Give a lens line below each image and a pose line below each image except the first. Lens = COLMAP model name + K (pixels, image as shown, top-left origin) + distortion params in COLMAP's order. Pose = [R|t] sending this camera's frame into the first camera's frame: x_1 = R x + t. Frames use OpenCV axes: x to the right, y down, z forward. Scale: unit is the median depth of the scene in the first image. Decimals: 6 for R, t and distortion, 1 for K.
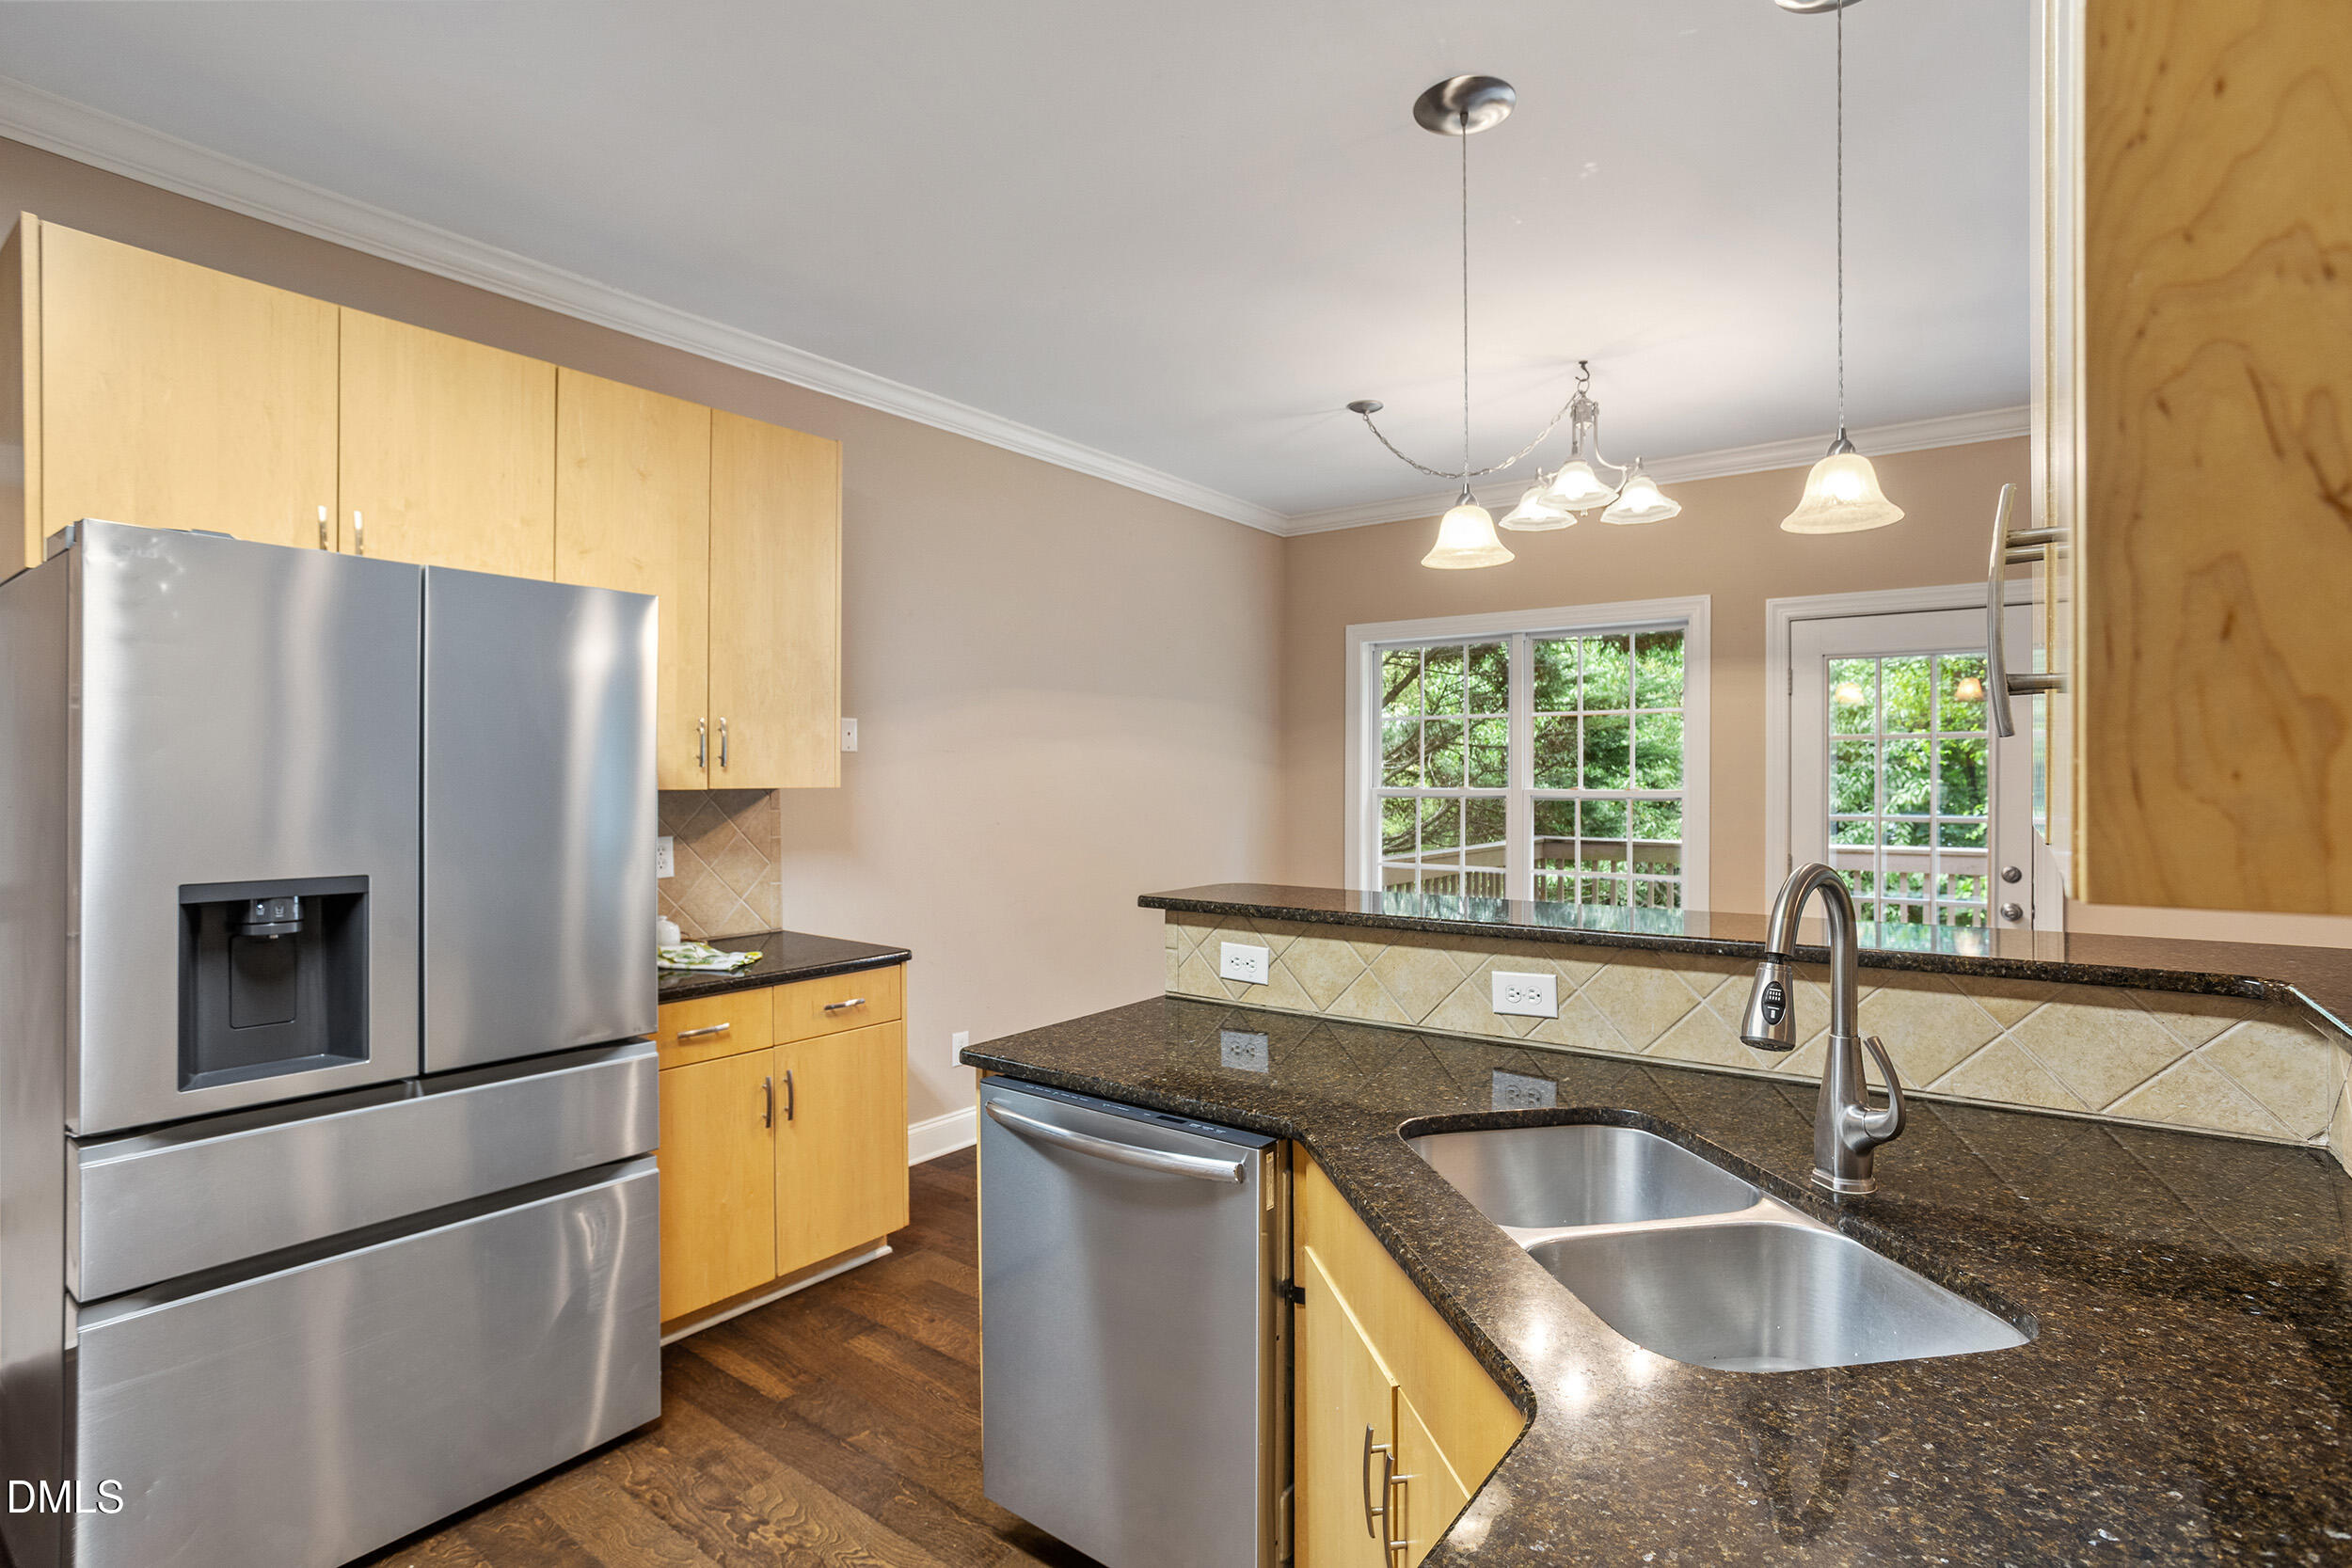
lens RADIAL K [[1144.2, 0, 1154.5], [0, 1144.2, 765.6], [0, 0, 1]] dist [-0.044466, 0.021409]
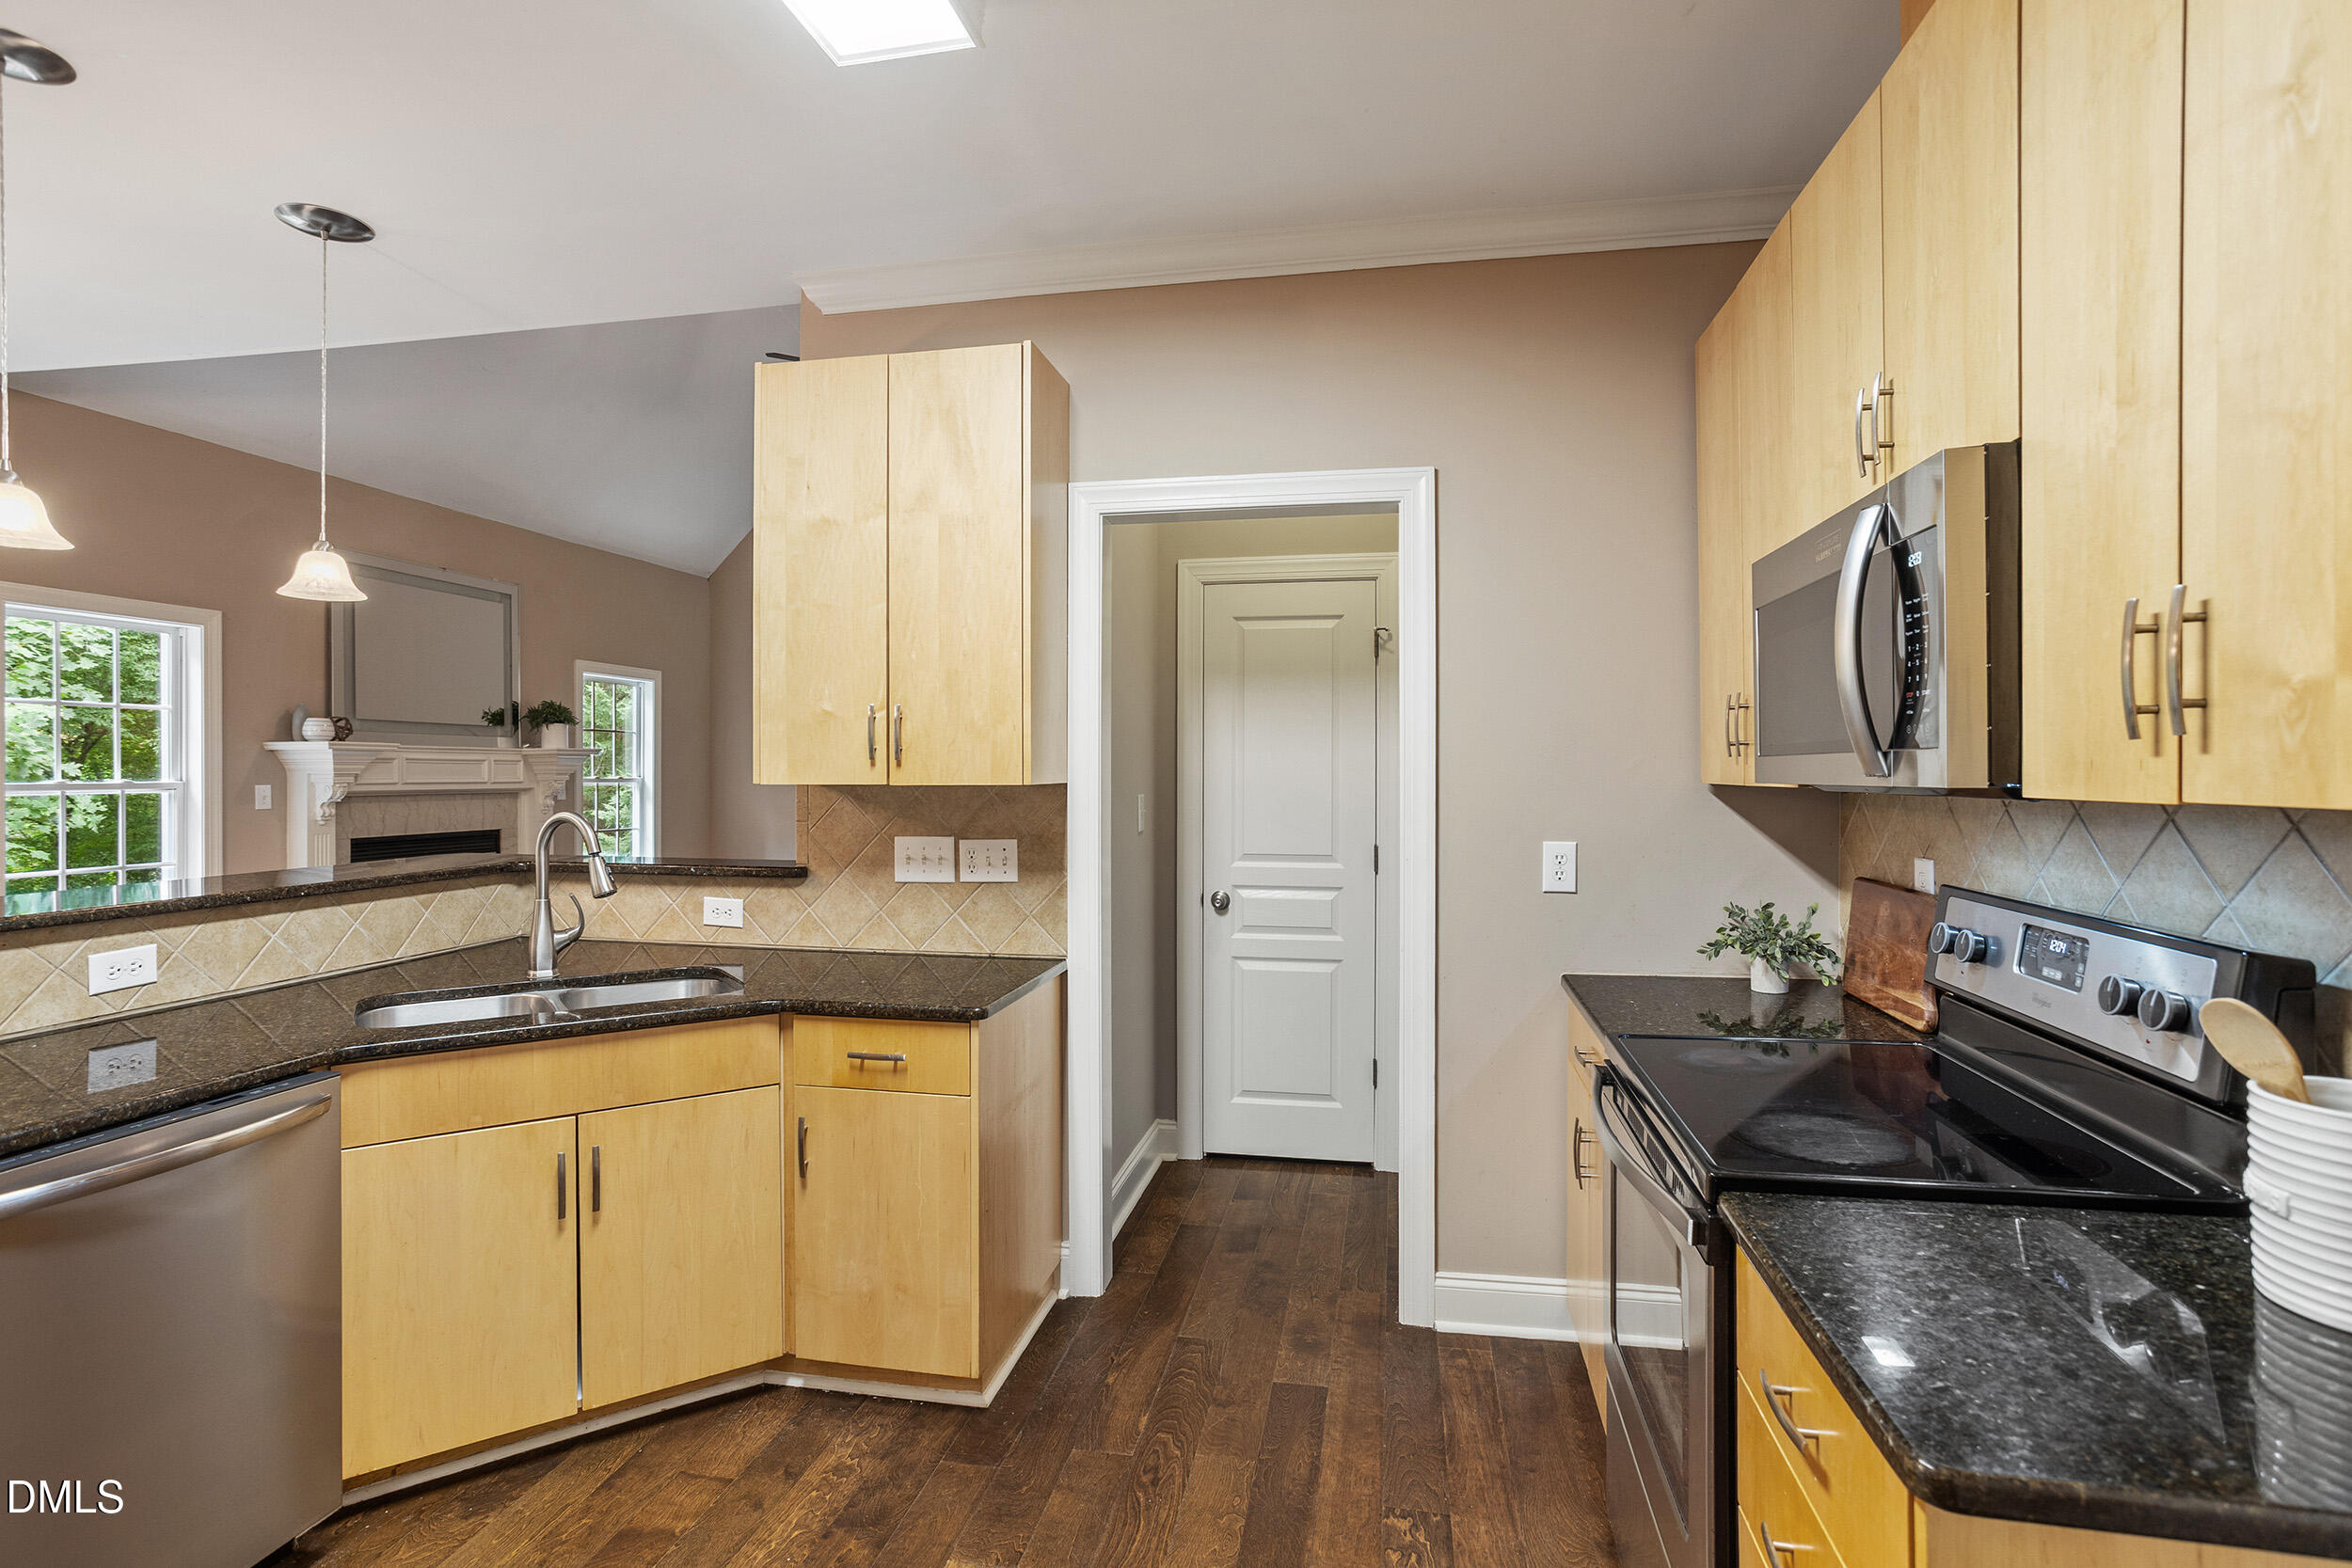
lens RADIAL K [[1144.2, 0, 1176.5], [0, 1144.2, 773.6], [0, 0, 1]] dist [-0.044466, 0.021409]
pose [[-0.448091, -0.001415, 0.893987, -0.908112], [-0.011480, 0.999925, -0.004172, 0.006963], [-0.893914, -0.012133, -0.448074, 0.493660]]
